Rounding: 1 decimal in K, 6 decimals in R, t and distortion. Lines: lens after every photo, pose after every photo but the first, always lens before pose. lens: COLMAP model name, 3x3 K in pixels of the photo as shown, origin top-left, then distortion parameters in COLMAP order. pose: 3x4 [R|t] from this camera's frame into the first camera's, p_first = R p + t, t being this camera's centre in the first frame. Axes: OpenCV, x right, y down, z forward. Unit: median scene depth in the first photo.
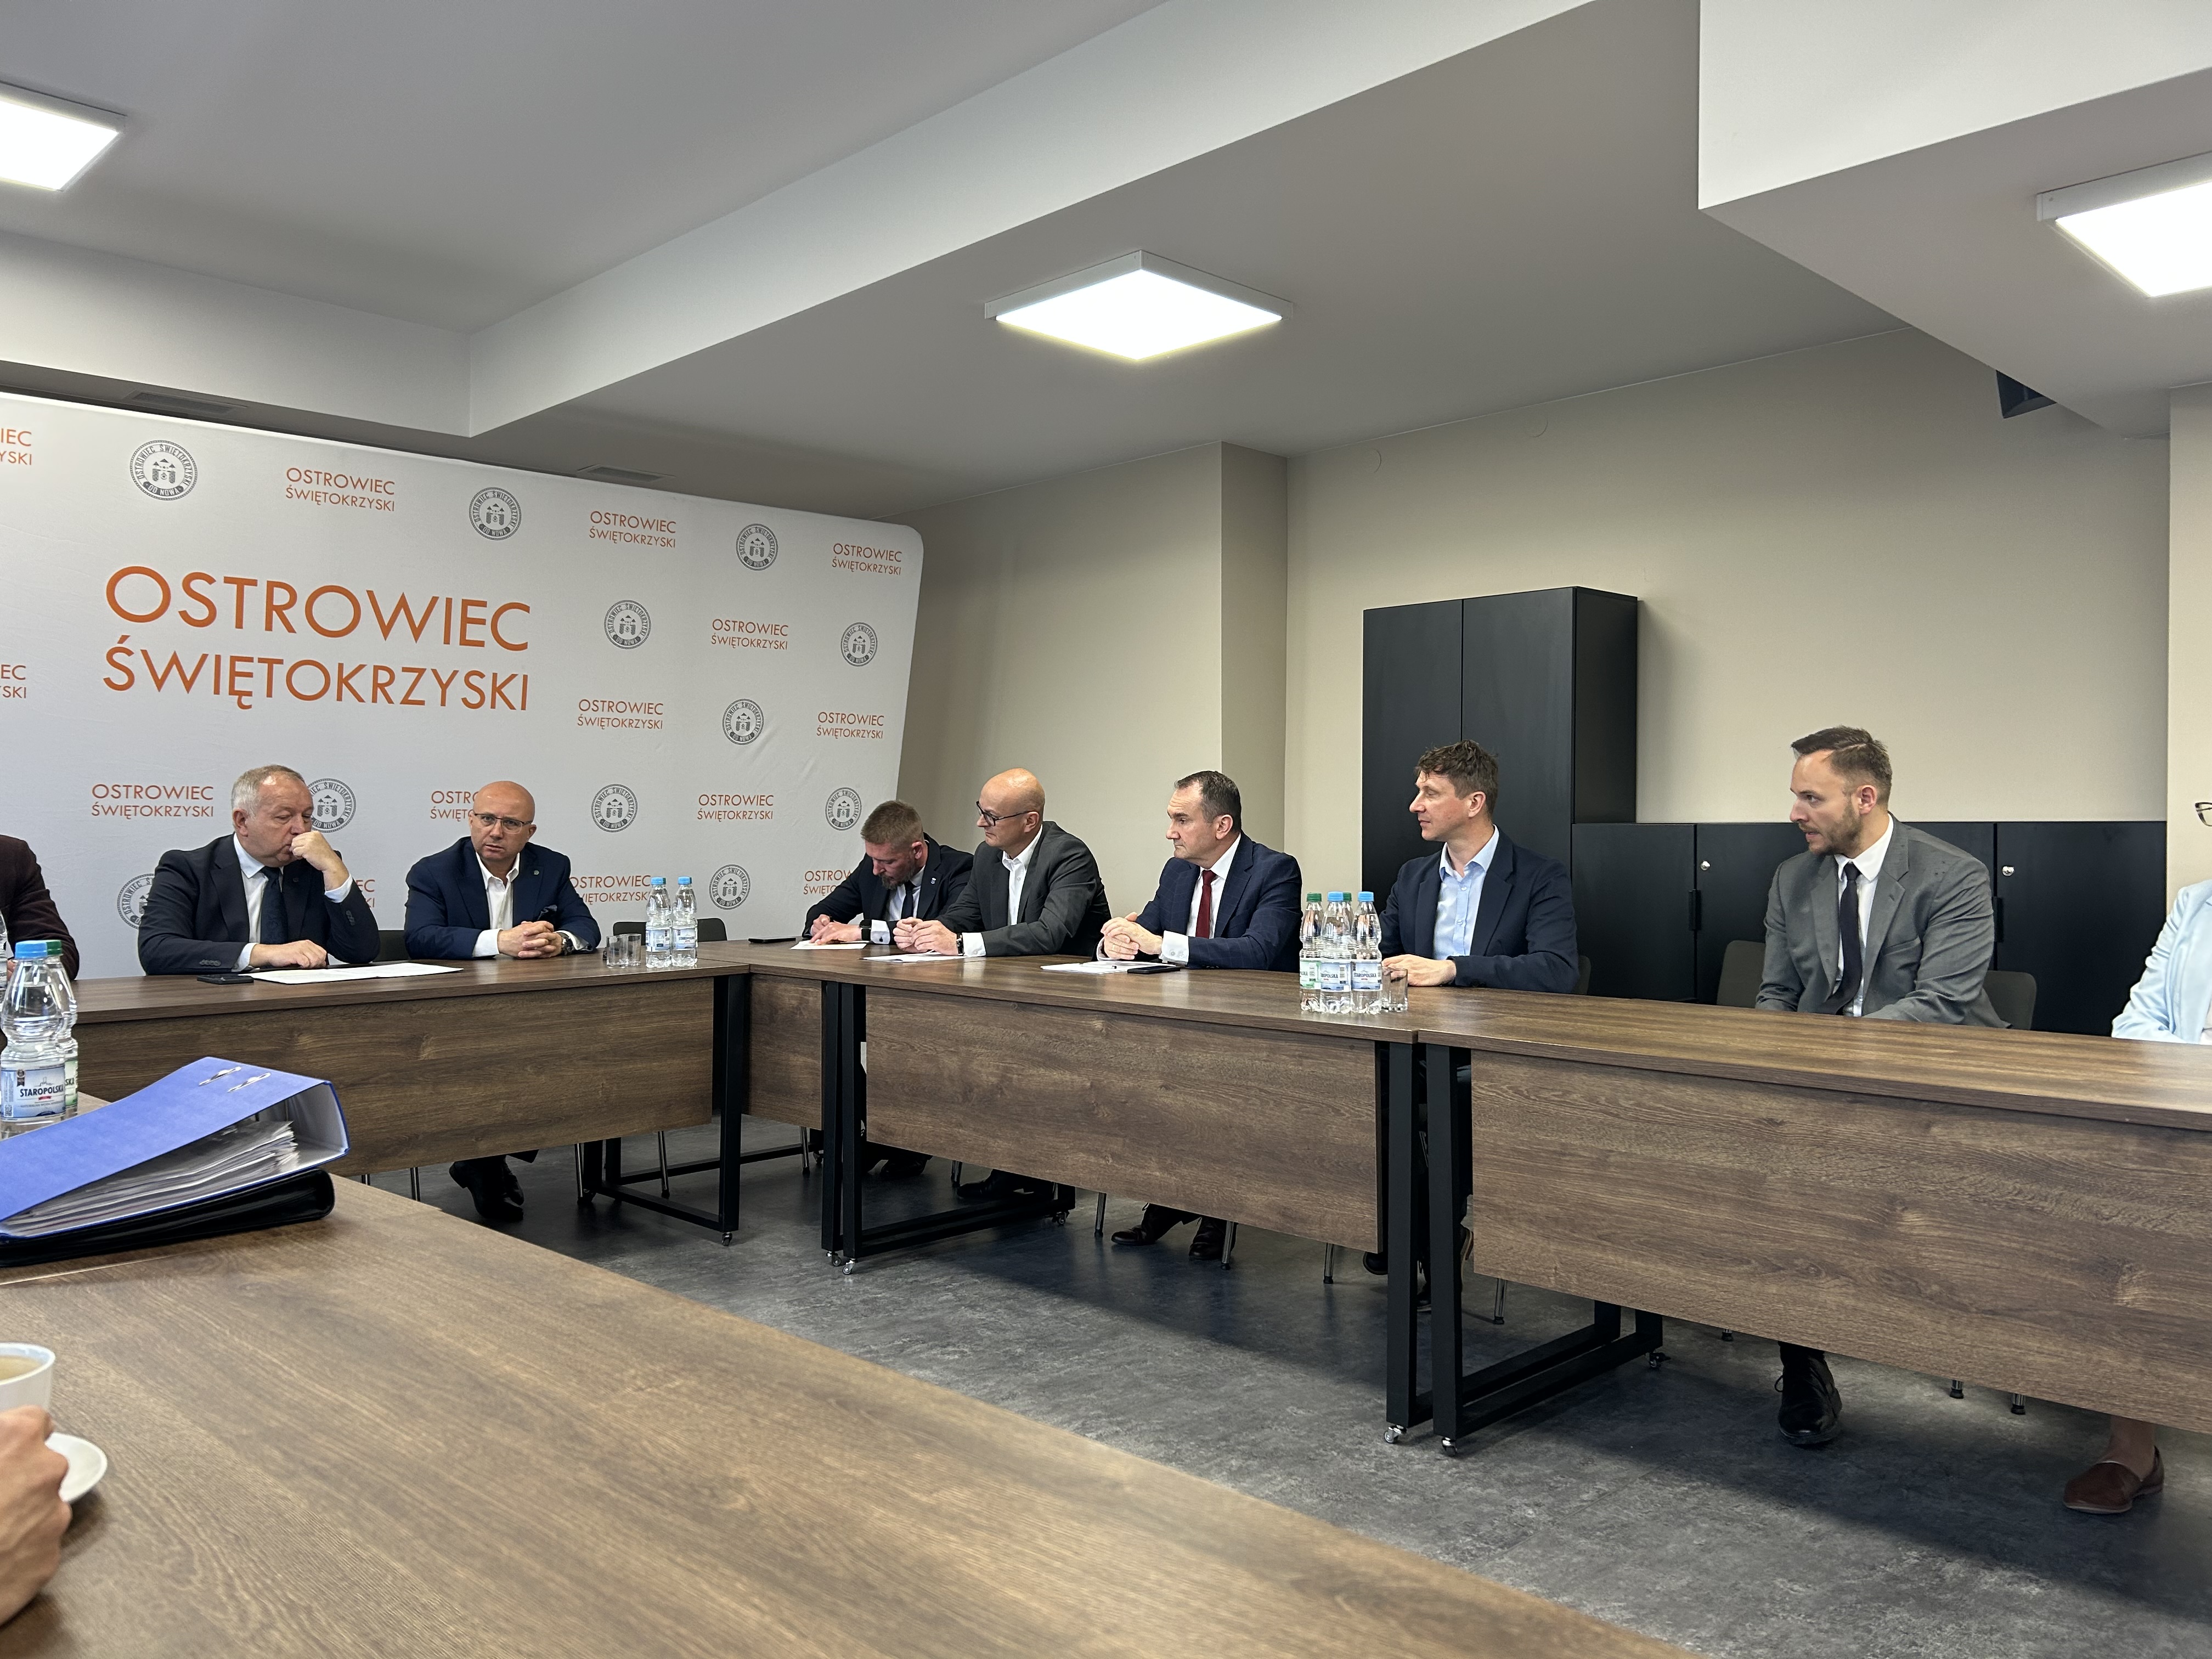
lens RADIAL K [[1667.7, 0, 1109.0], [0, 1667.7, 837.0], [0, 0, 1]] dist [0.018446, -0.004009]
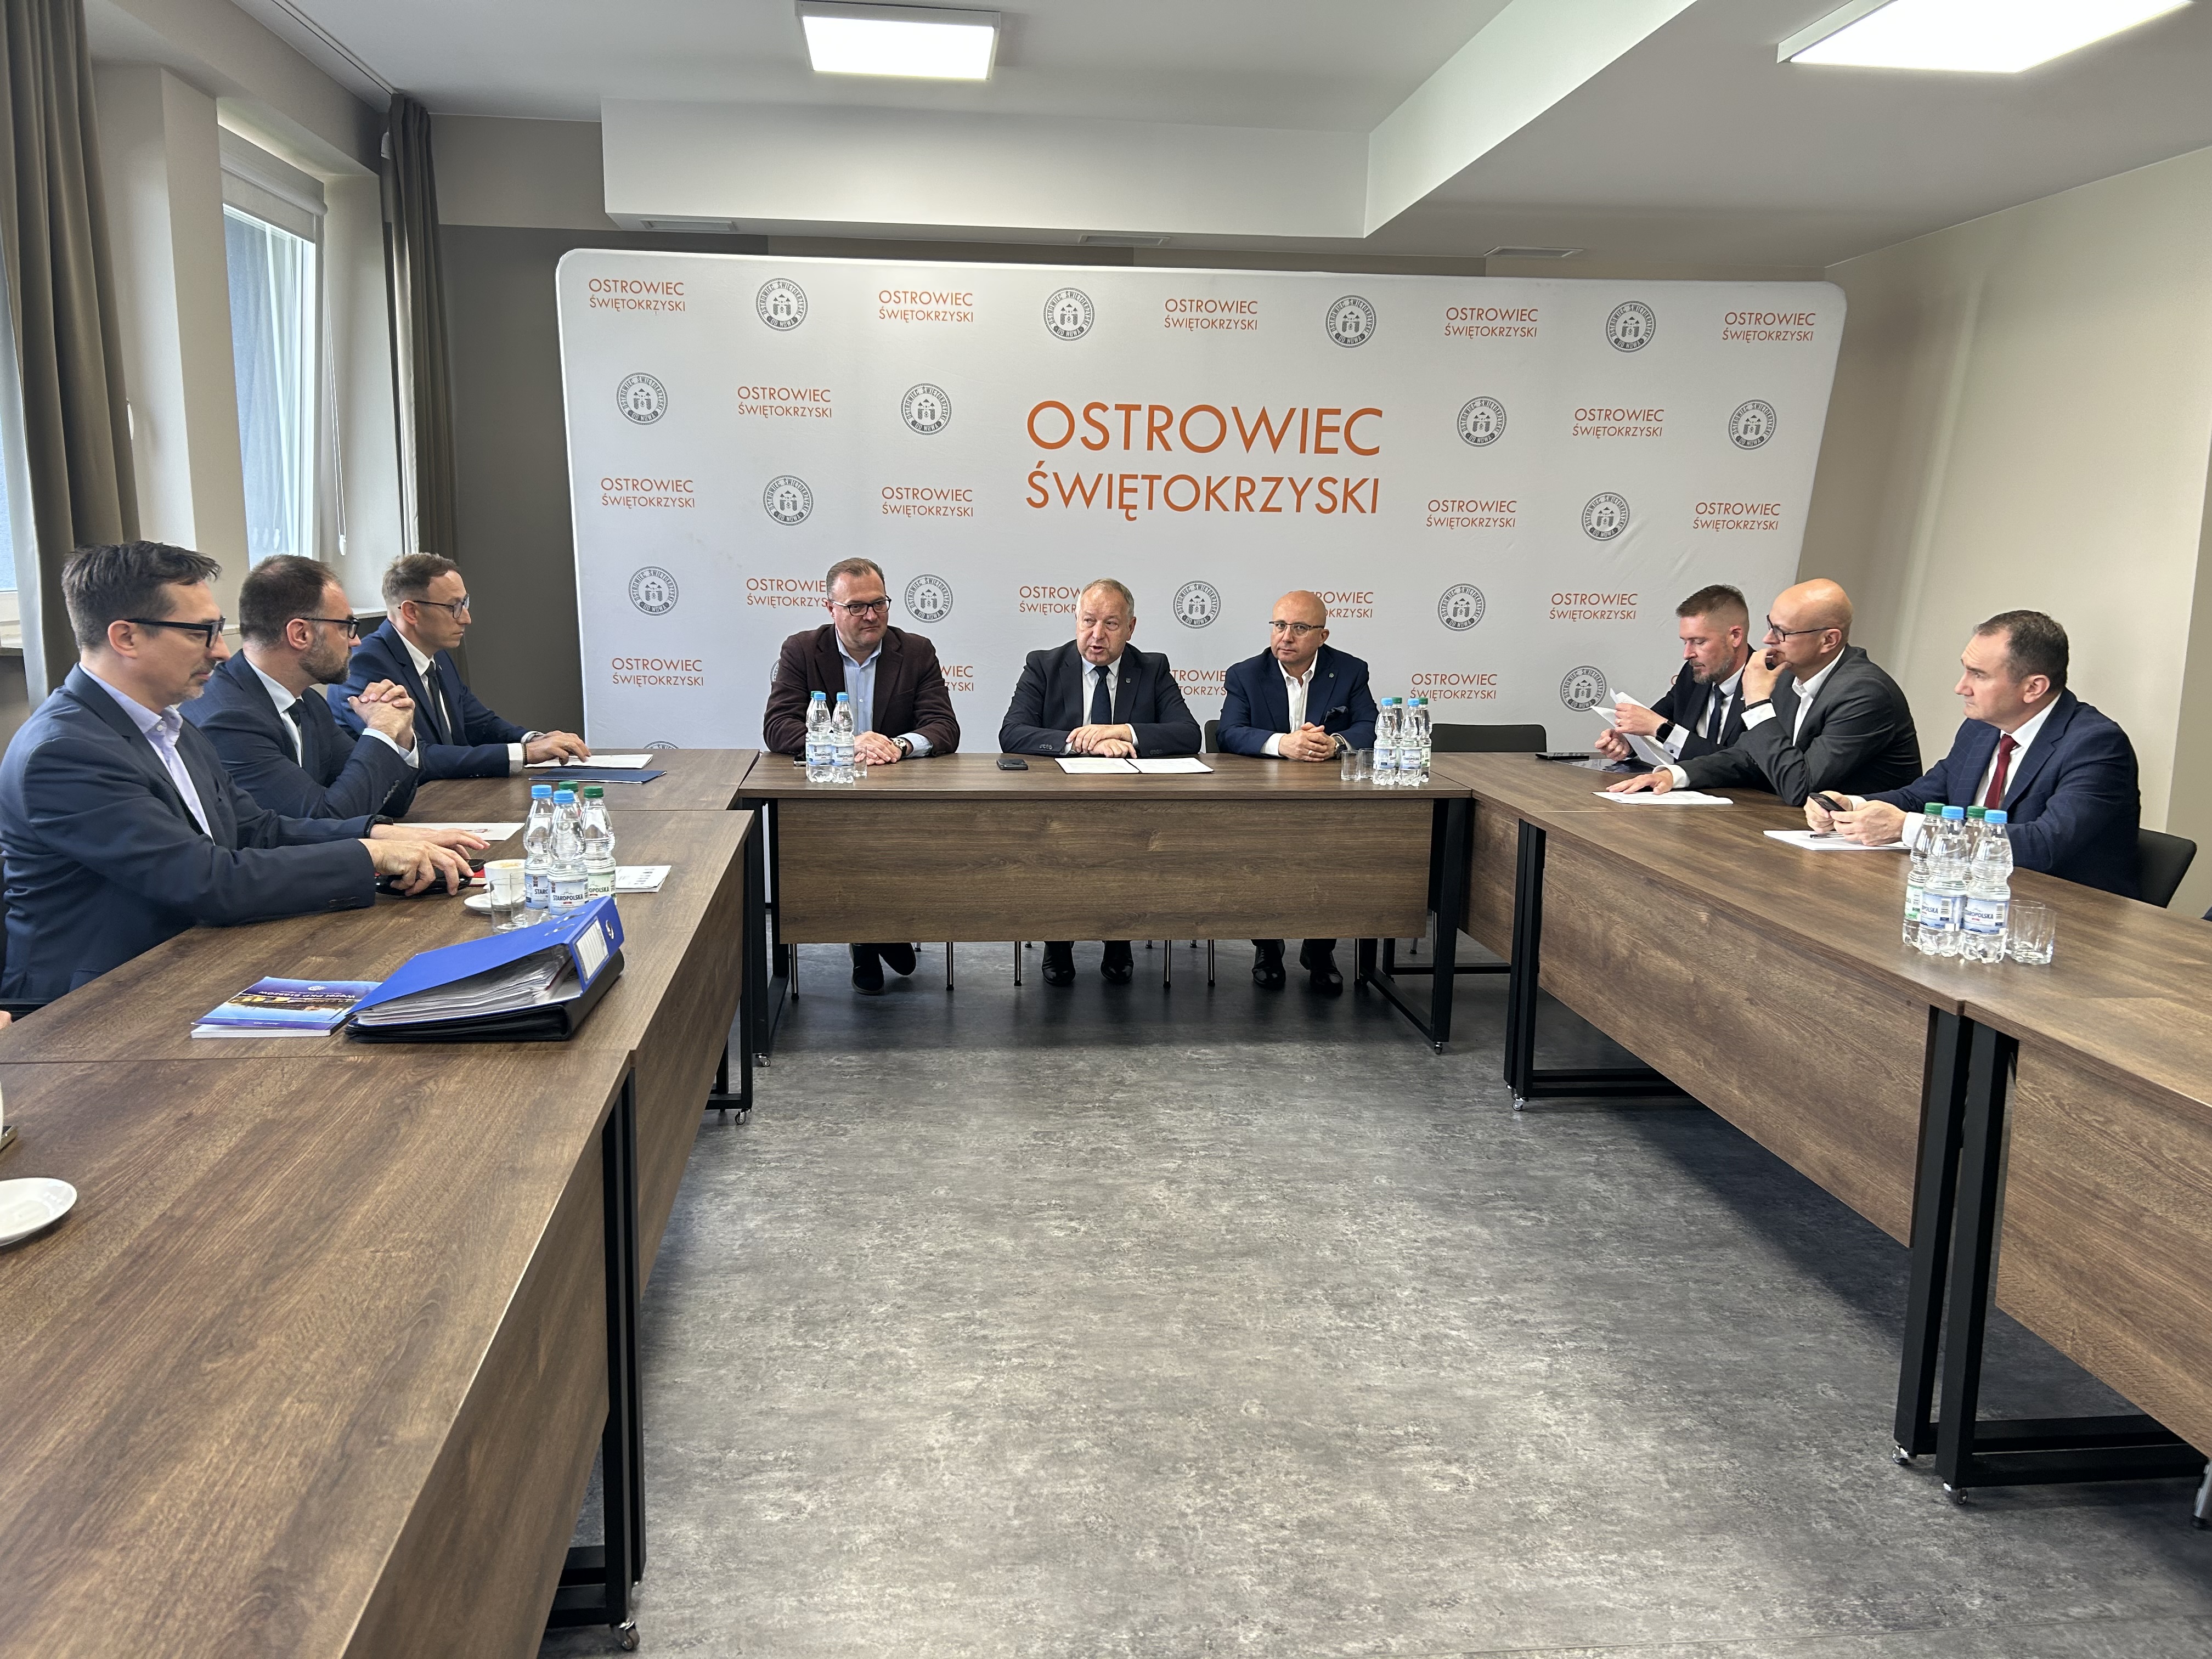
lens RADIAL K [[1657.9, 0, 1102.3], [0, 1657.9, 823.0], [0, 0, 1]] dist [0.124156, -0.182933]
pose [[0.779283, 0.115333, -0.615968, 0.249622], [-0.021332, 0.987231, 0.157860, -0.061882], [0.626309, -0.109878, 0.771793, 0.087643]]
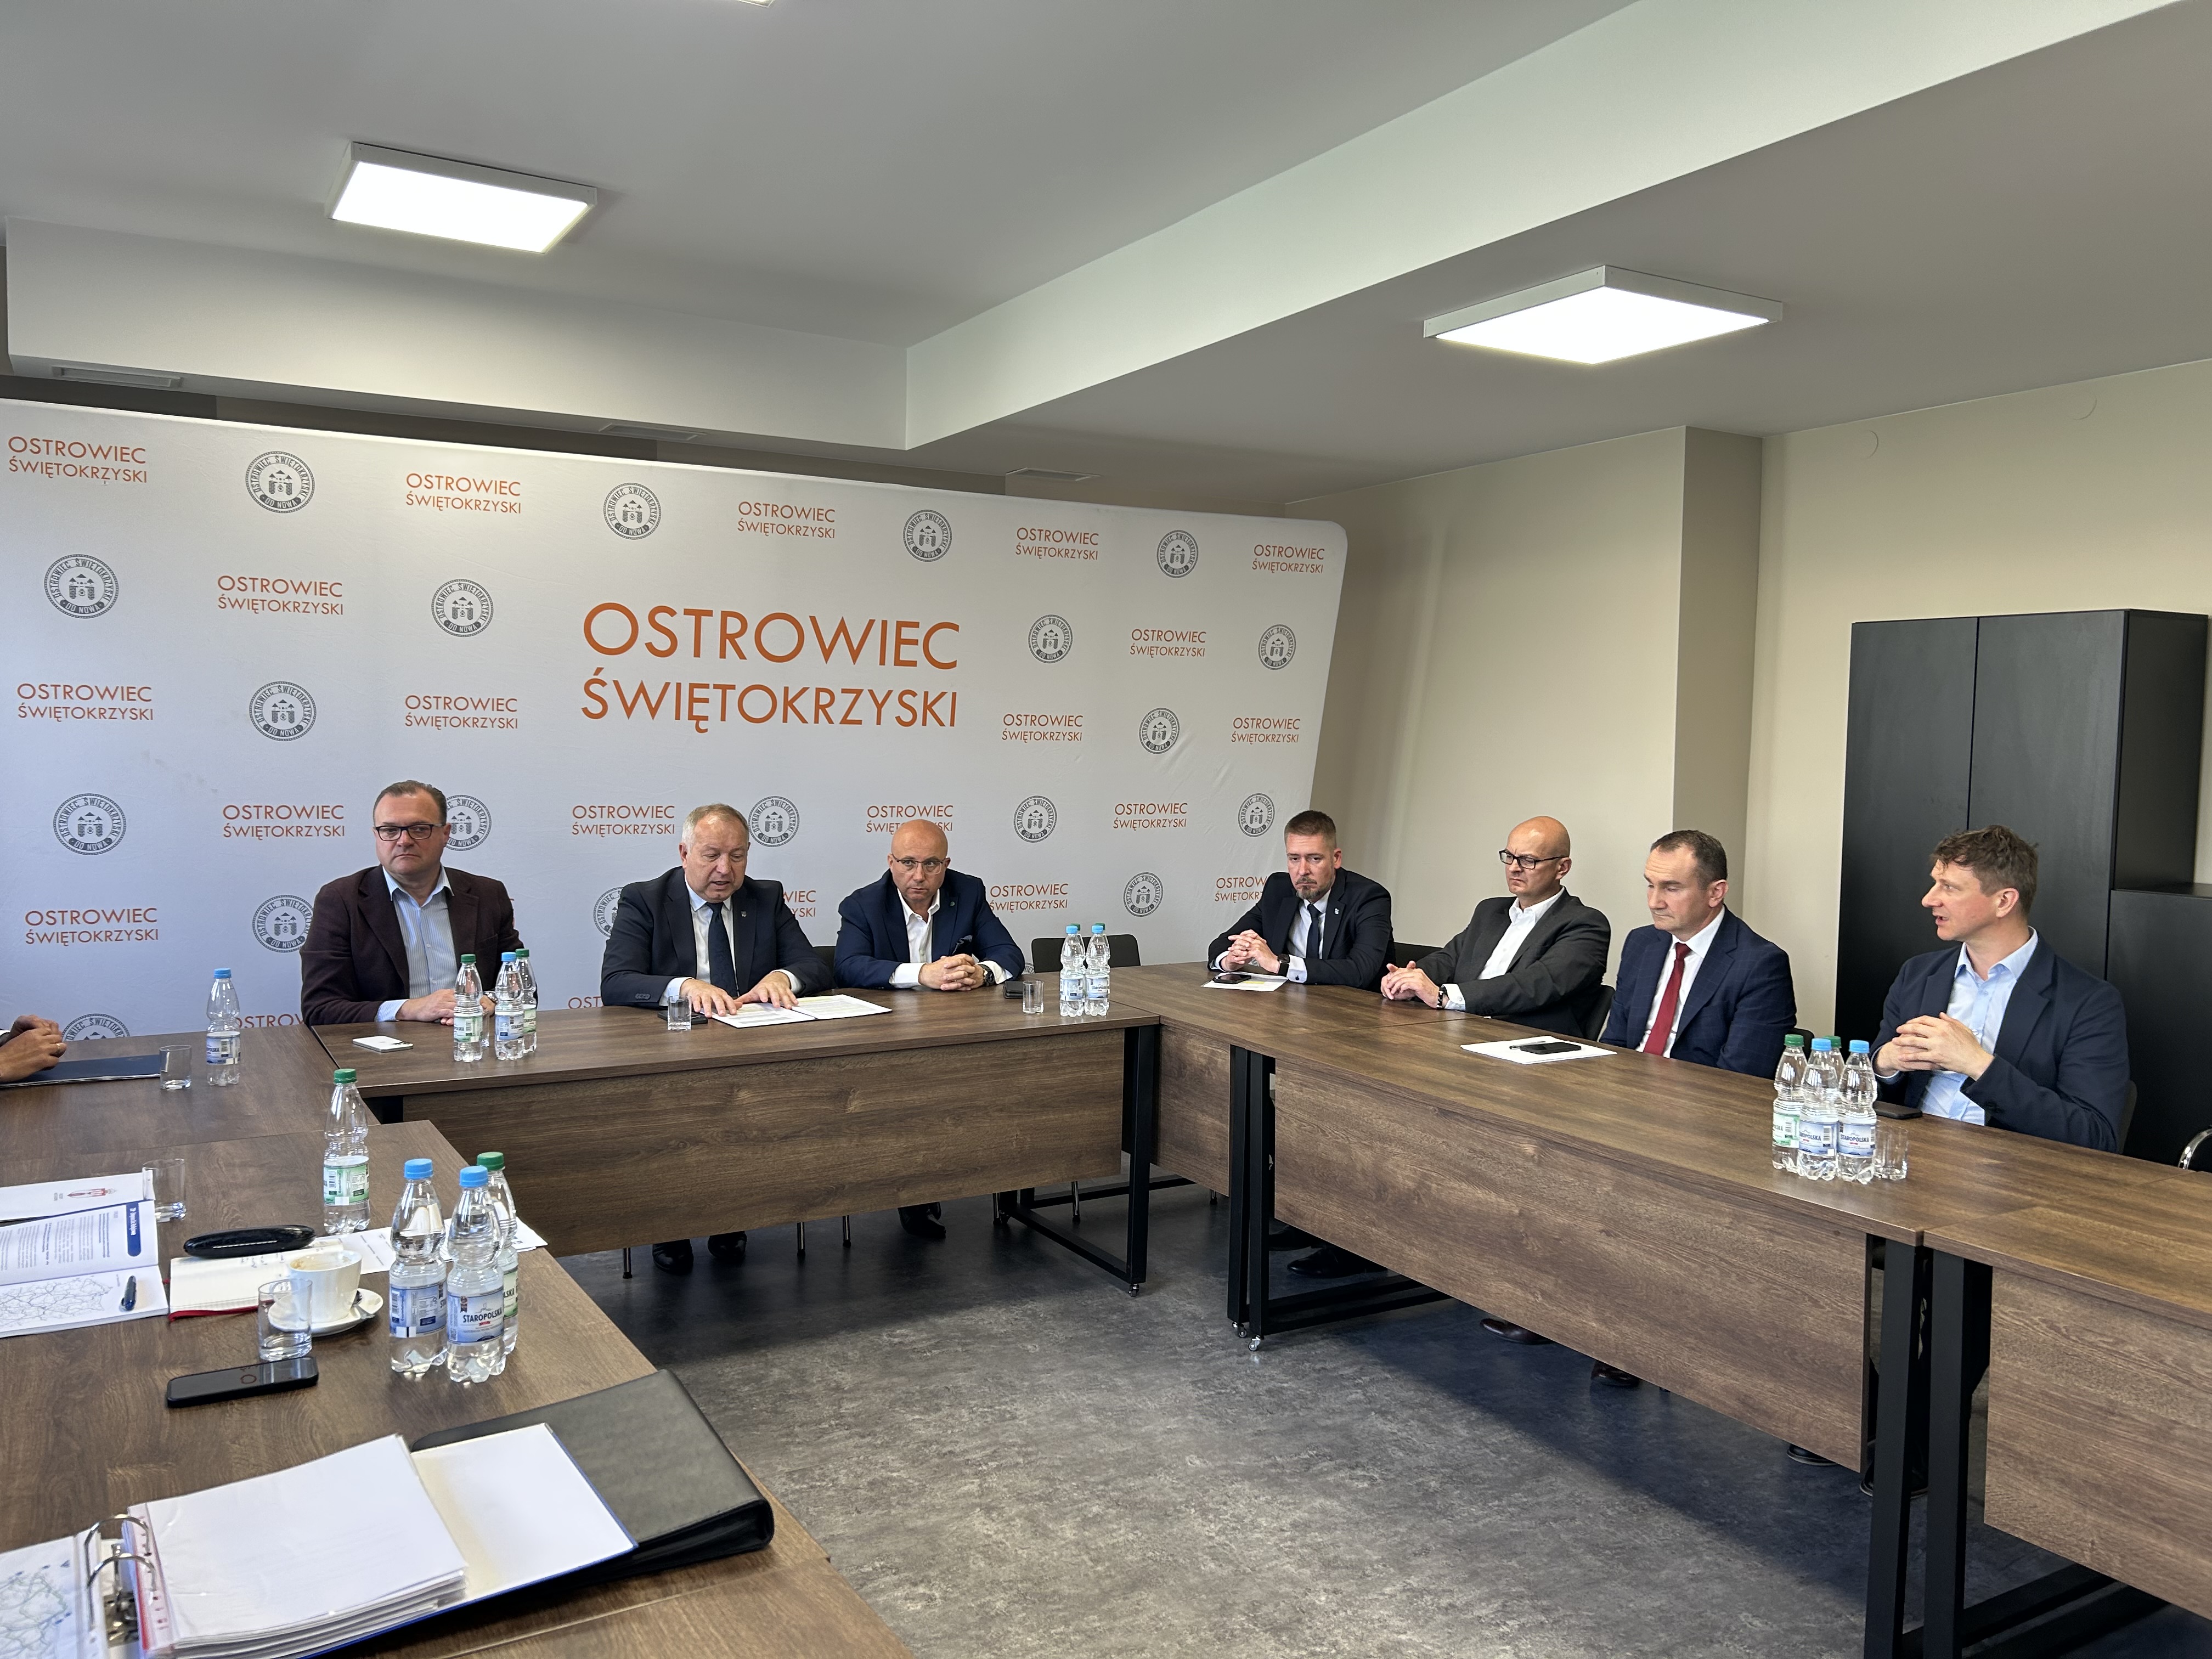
lens RADIAL K [[1657.5, 0, 1101.1], [0, 1657.5, 835.4], [0, 0, 1]] dist [0.077185, -0.089488]
pose [[0.968087, 0.030472, -0.248754, -0.009690], [-0.017618, 0.998400, 0.053736, -0.088508], [0.249993, -0.047639, 0.967075, 0.052194]]
